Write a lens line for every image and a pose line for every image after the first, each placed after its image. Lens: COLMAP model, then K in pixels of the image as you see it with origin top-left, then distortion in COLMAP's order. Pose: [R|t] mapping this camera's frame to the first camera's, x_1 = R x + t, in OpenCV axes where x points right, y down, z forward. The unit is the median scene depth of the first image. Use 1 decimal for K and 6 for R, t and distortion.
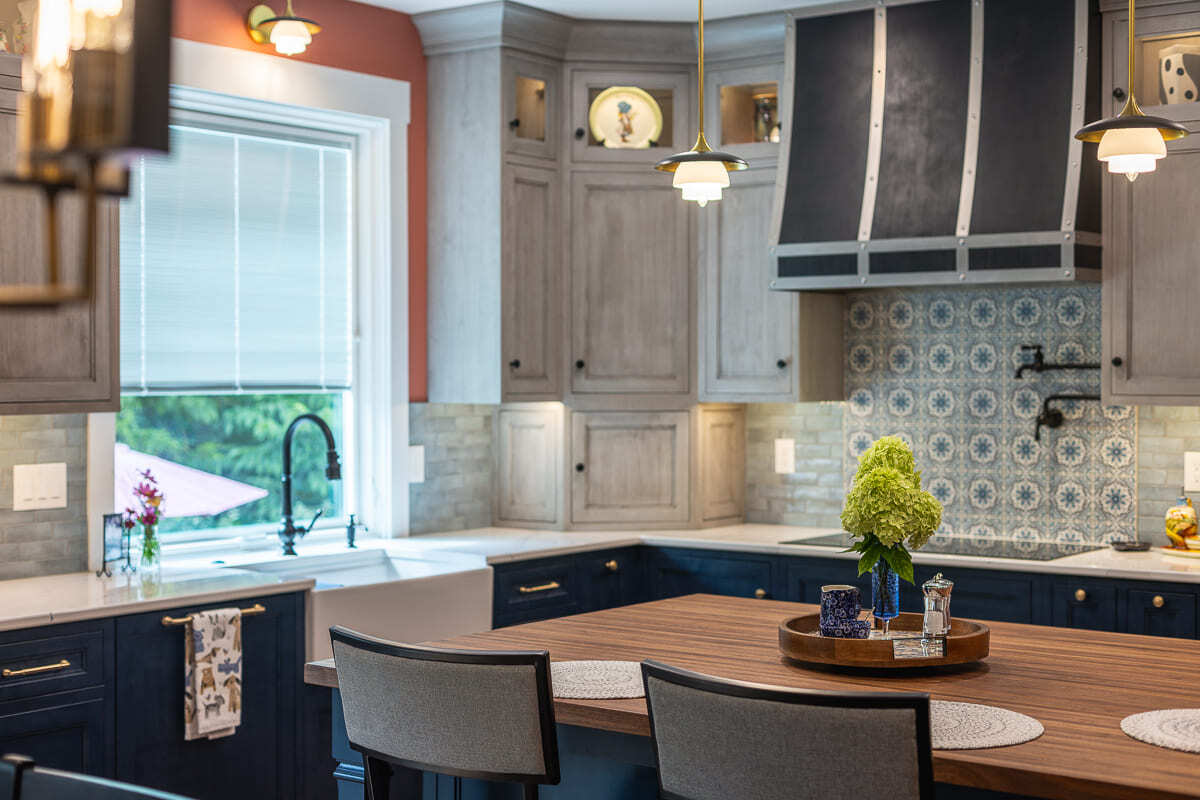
lens RADIAL K [[1717.6, 0, 600.2], [0, 1717.6, 383.5], [0, 0, 1]] dist [0.005621, -0.022112]
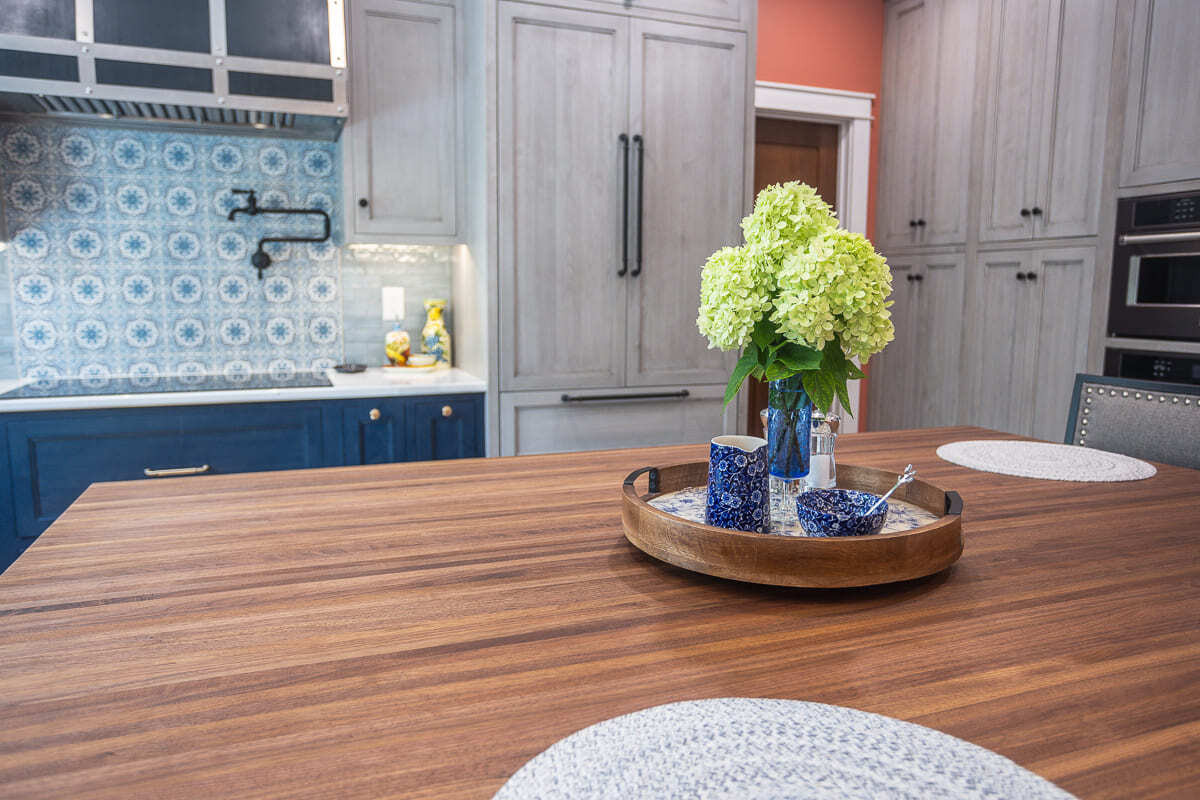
lens RADIAL K [[818.9, 0, 566.6], [0, 818.9, 404.6], [0, 0, 1]] dist [-0.054946, 0.066138]
pose [[0.543365, -0.114201, 0.831692, -0.073773], [0.000239, 0.990725, 0.135882, 0.041535], [-0.839496, -0.073635, 0.538353, 0.549758]]
